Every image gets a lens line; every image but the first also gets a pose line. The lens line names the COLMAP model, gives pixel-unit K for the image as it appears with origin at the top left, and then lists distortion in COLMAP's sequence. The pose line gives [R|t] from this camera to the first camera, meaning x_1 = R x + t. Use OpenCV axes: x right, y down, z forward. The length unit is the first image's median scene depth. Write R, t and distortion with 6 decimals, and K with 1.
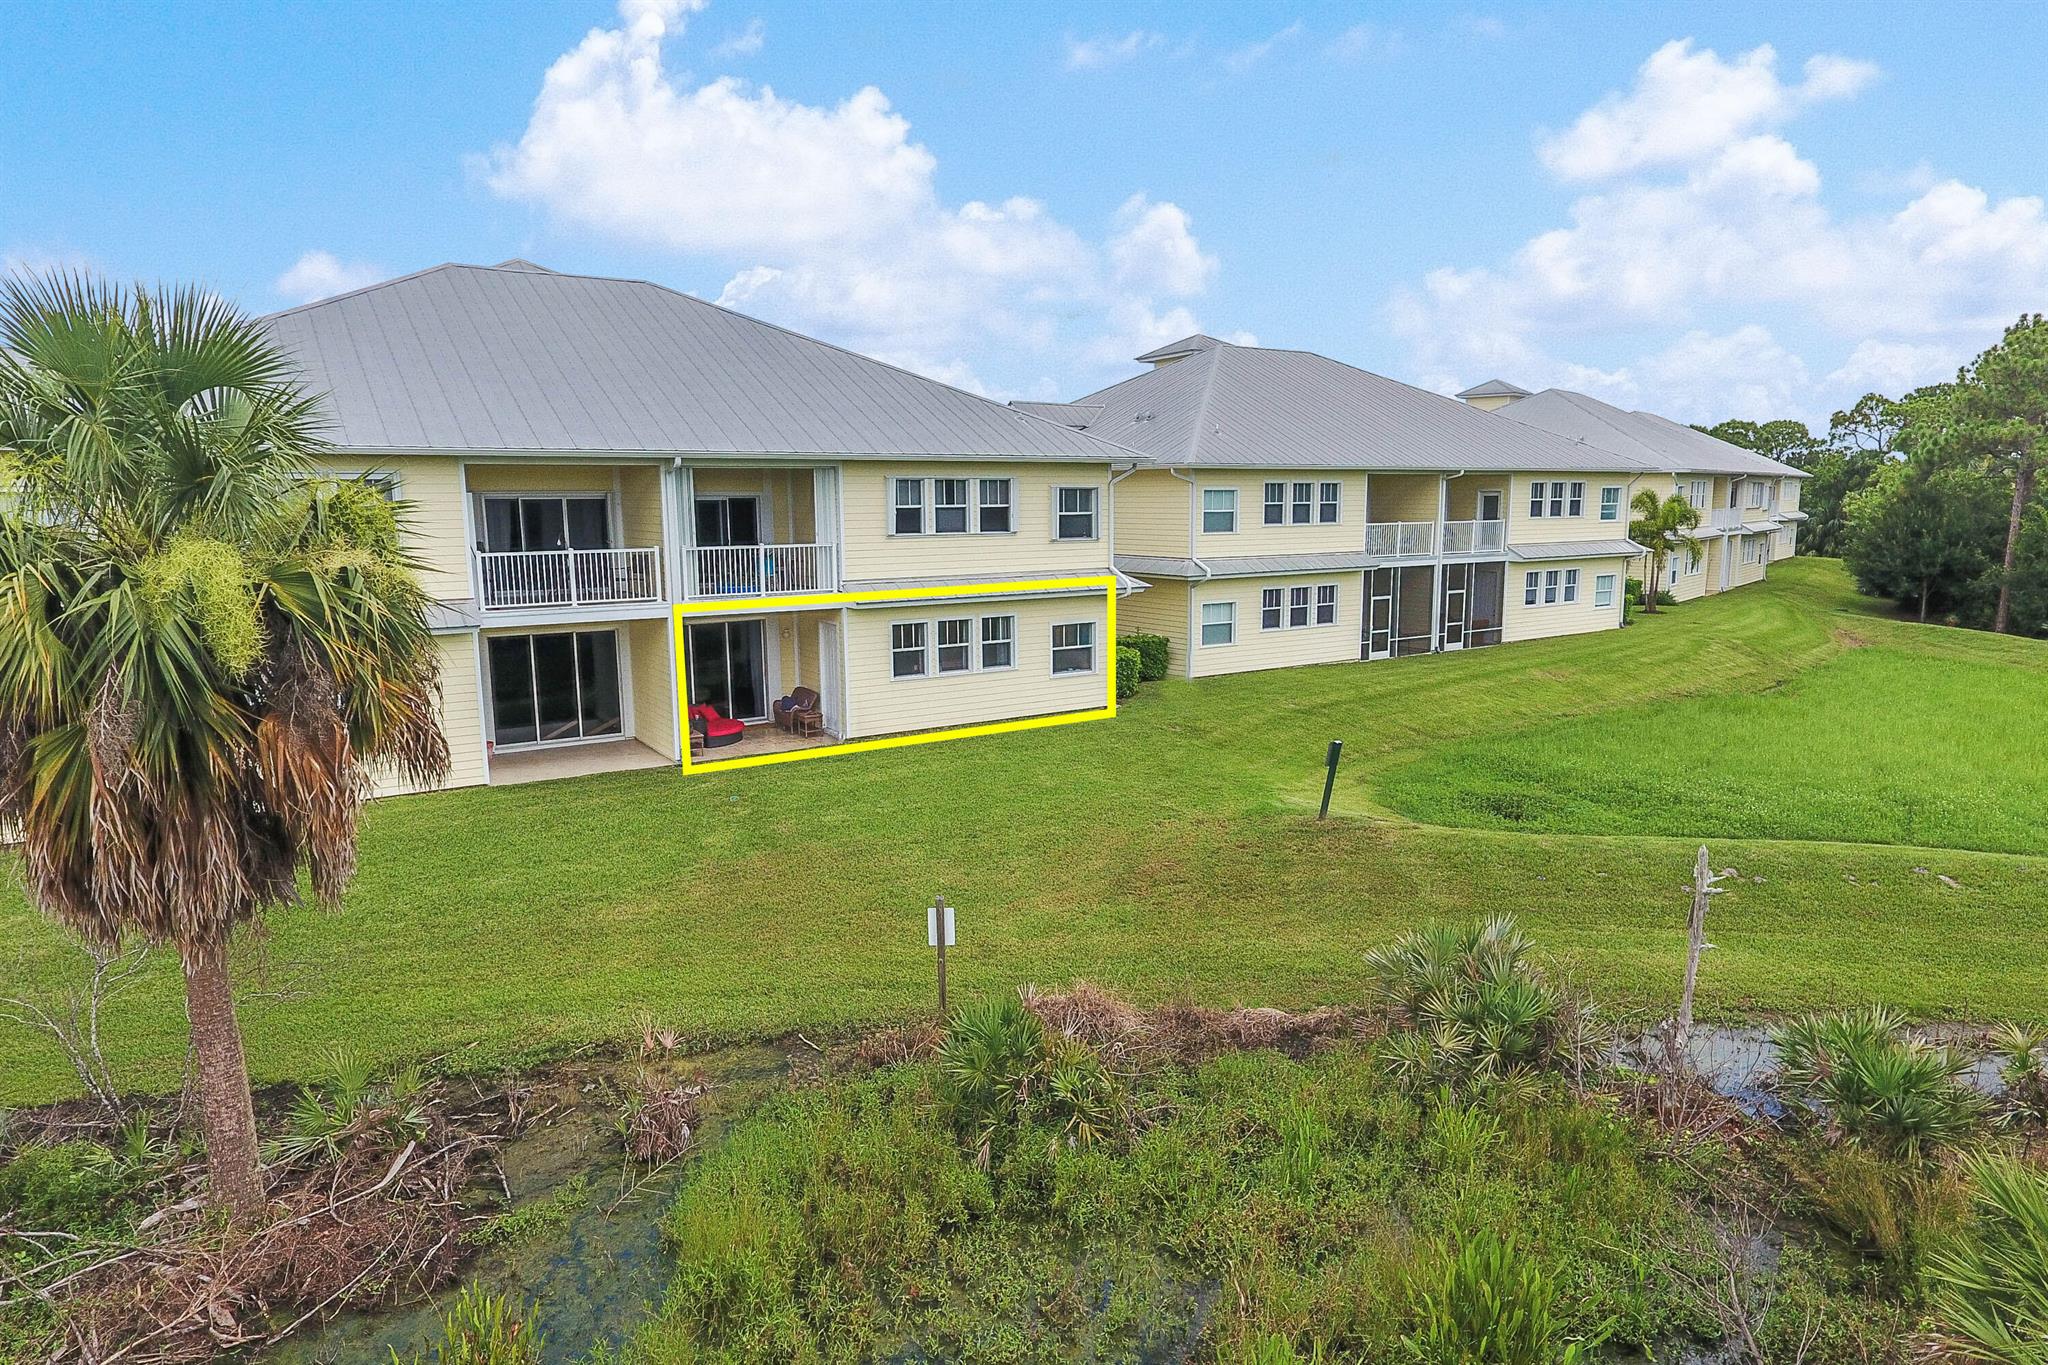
lens RADIAL K [[1225.9, 0, 1039.2], [0, 1225.9, 688.0], [0, 0, 1]] dist [0.002040, 0.000262]
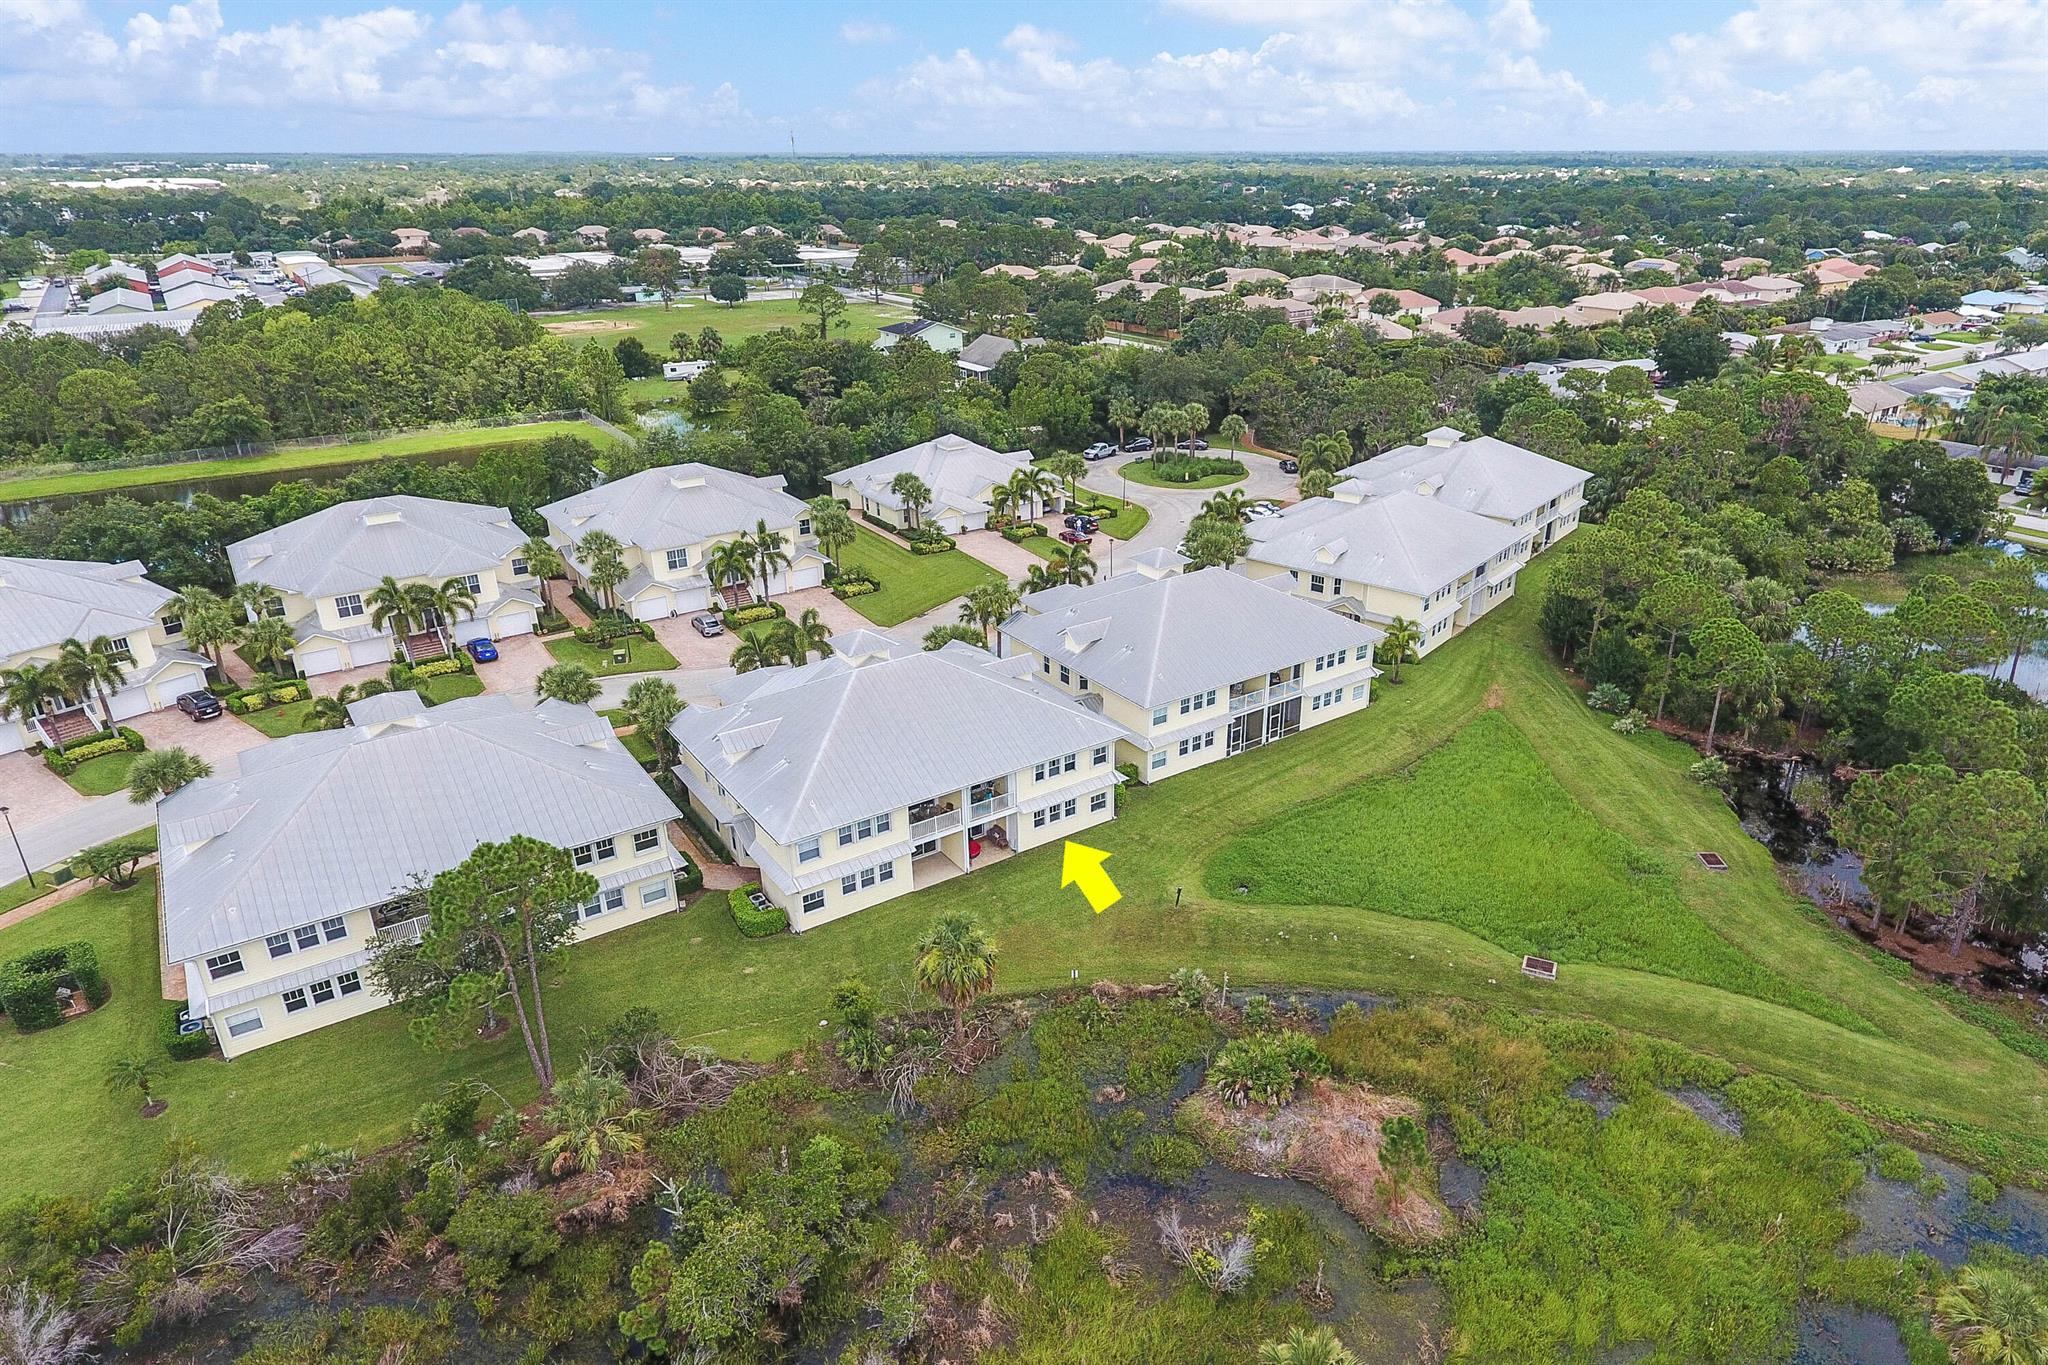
lens RADIAL K [[1225.9, 0, 1071.4], [0, 1225.9, 742.8], [0, 0, 1]] dist [0.002040, 0.000262]
pose [[0.999710, -0.014771, 0.019002, -0.071223], [0.008497, 0.955300, 0.295515, -0.843019], [-0.022518, -0.295268, 0.955149, -1.318659]]
